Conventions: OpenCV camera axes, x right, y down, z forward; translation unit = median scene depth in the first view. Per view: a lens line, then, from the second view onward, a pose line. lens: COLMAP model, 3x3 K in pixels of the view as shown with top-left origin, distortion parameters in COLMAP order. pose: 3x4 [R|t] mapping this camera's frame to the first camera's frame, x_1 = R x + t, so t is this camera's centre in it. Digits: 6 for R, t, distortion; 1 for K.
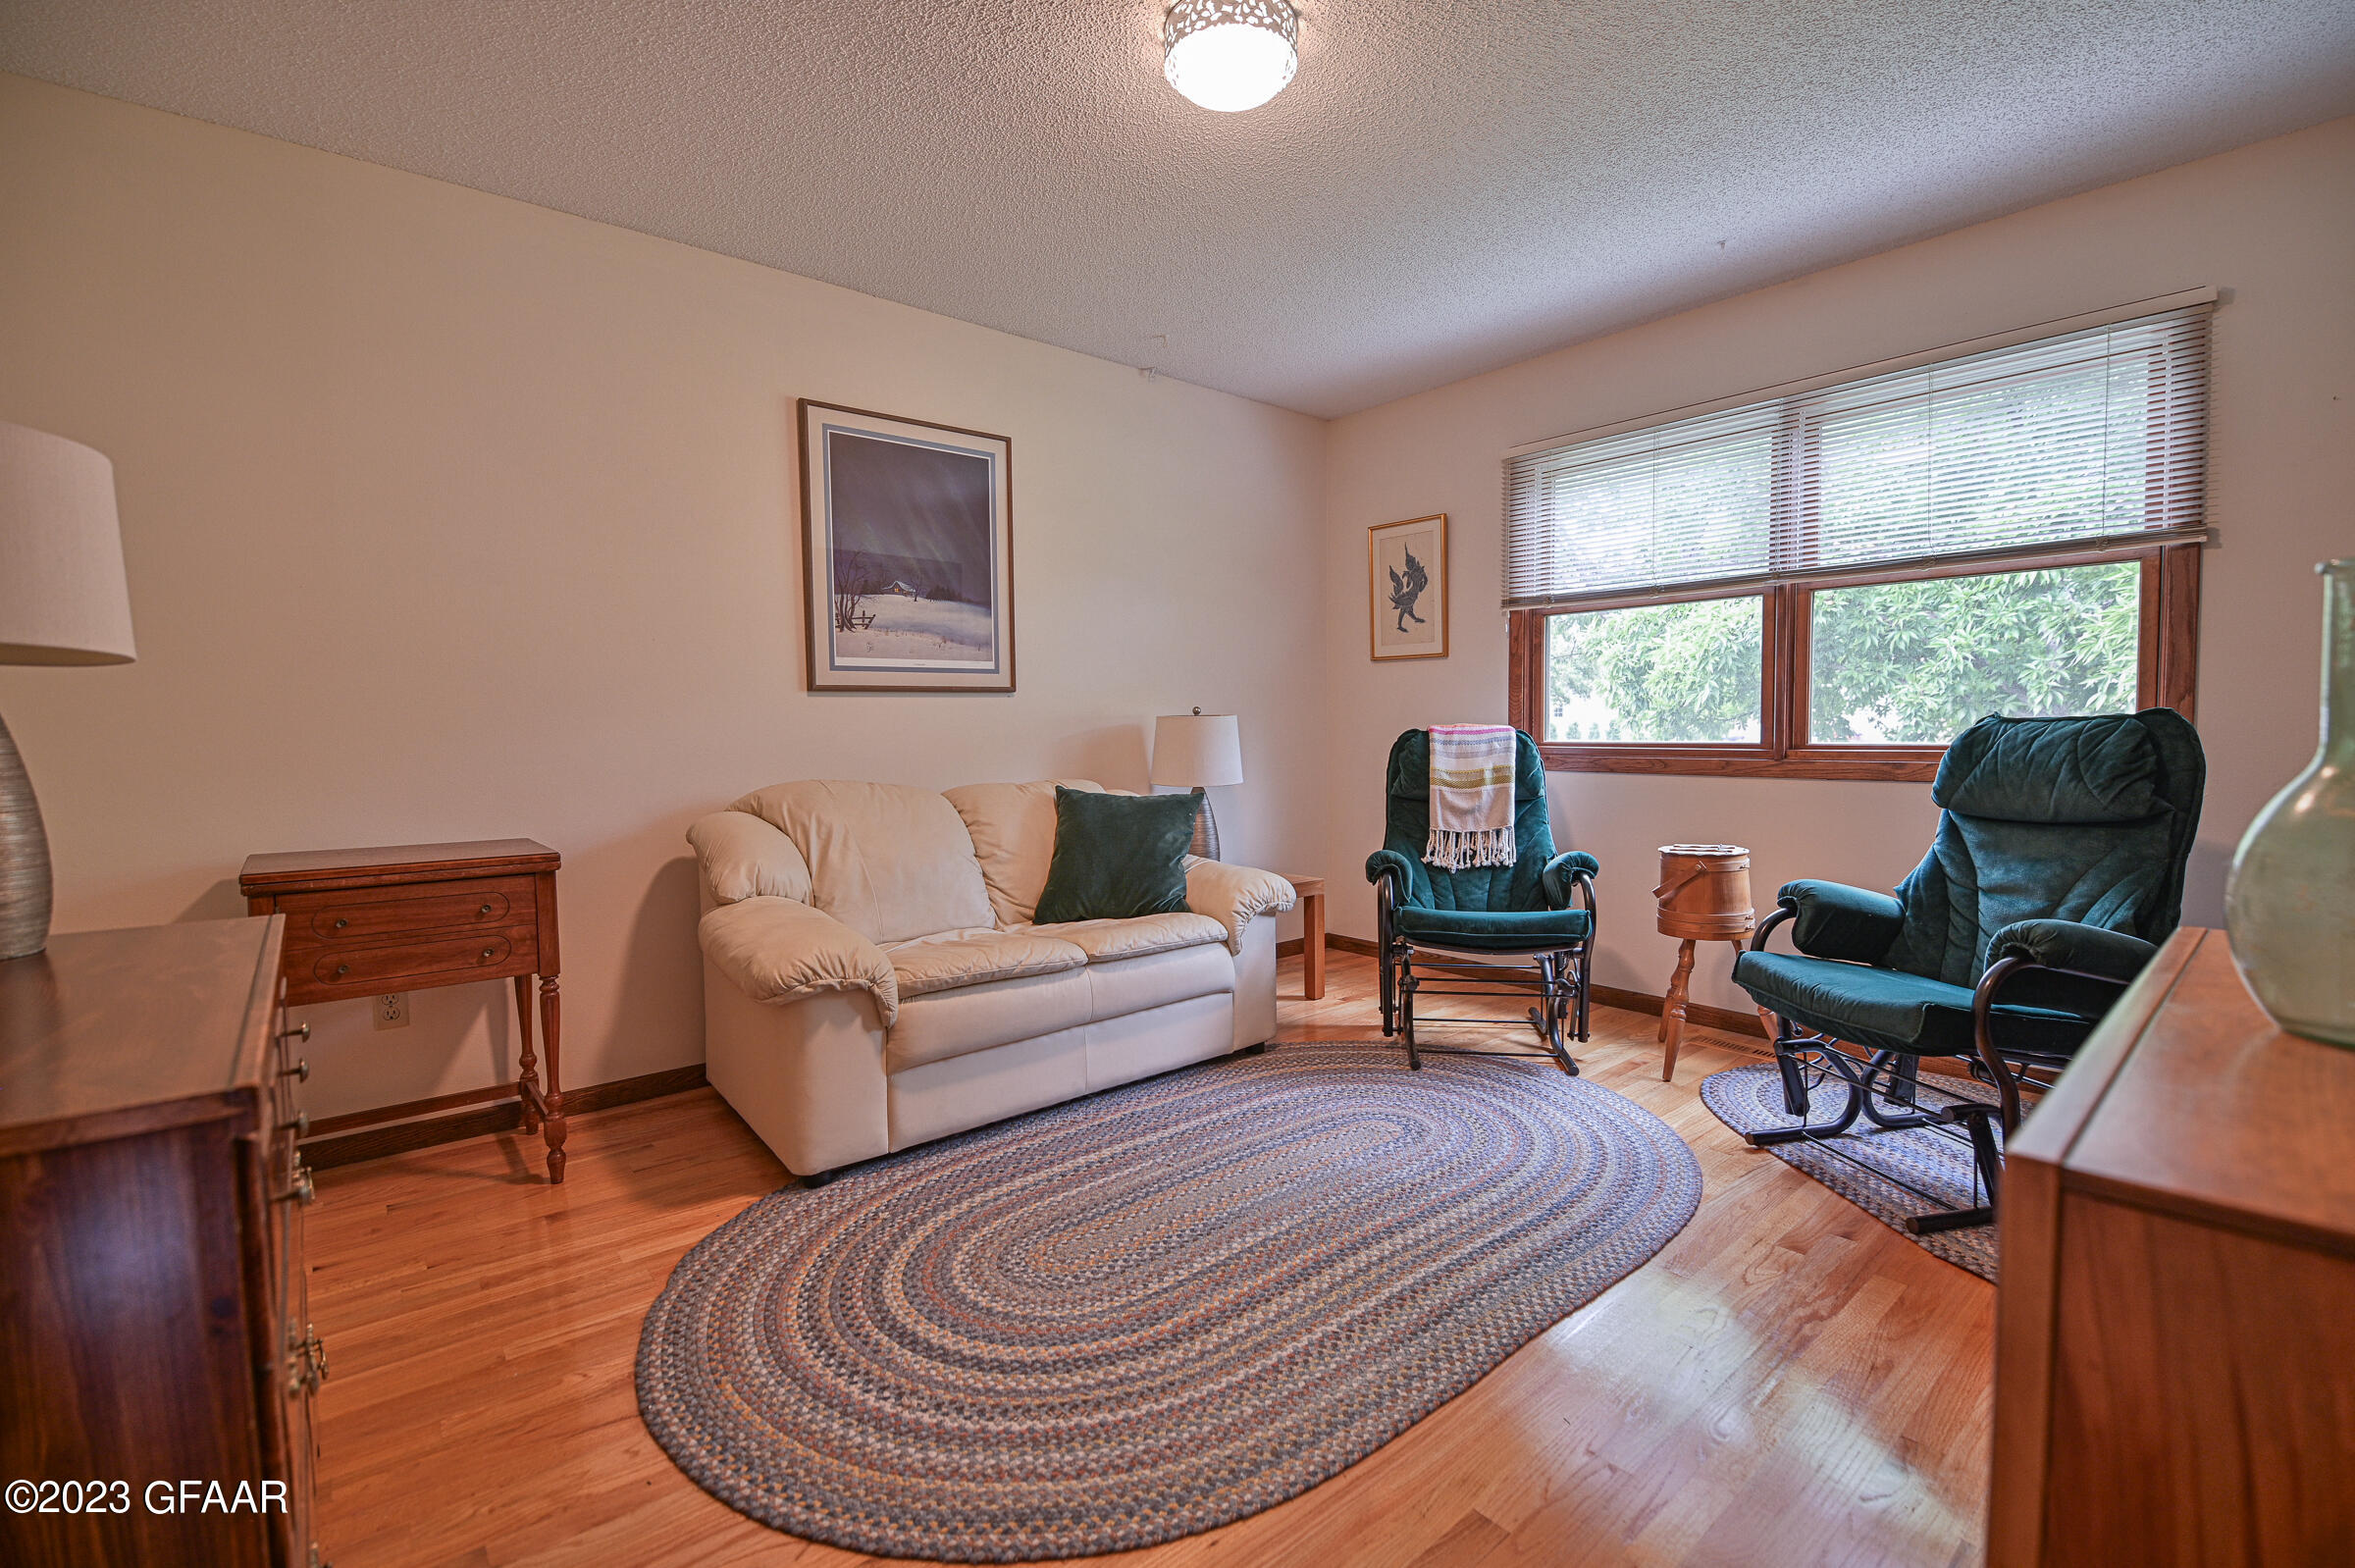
lens RADIAL K [[1006.4, 0, 1177.5], [0, 1006.4, 784.0], [0, 0, 1]] dist [-0.000044, 0.000032]
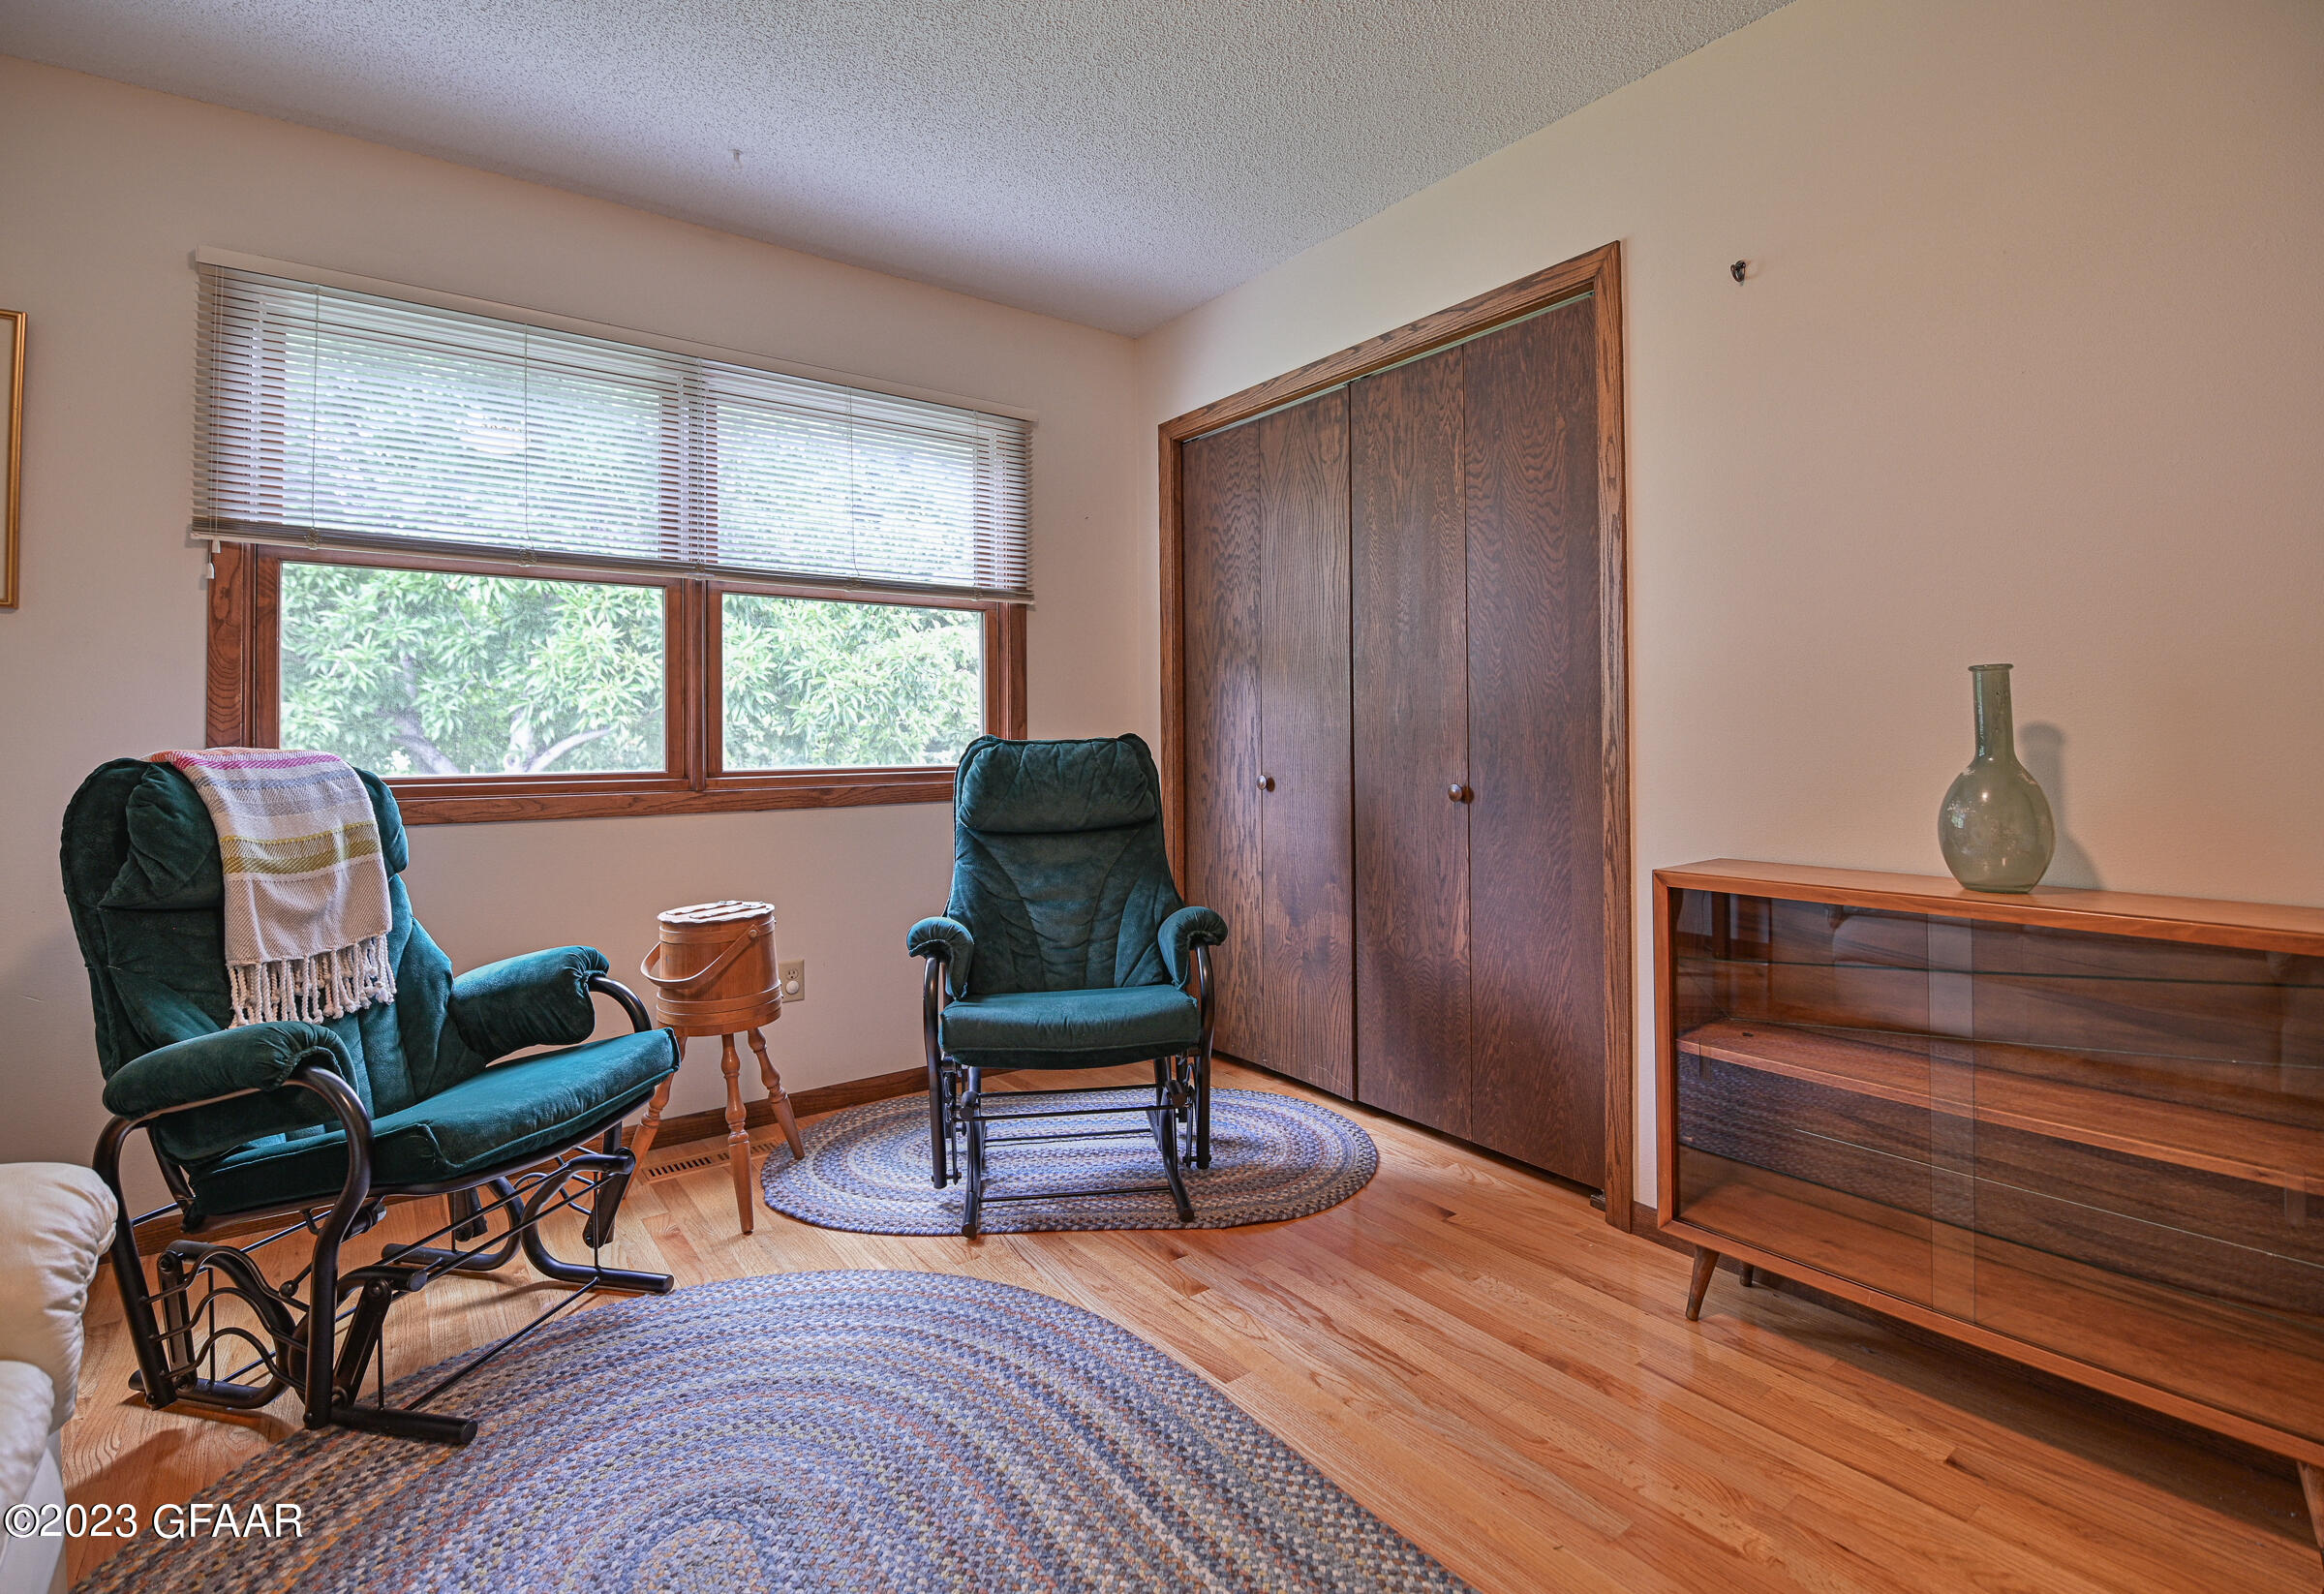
lens RADIAL K [[1088.5, 0, 1165.6], [0, 1088.5, 722.2], [0, 0, 1]] dist [-0.002456, -0.000896]
pose [[0.067247, 0.023479, 0.997460, -0.262476], [0.064613, 0.997522, -0.027836, -0.030506], [-0.995642, 0.066321, 0.065564, 0.558625]]
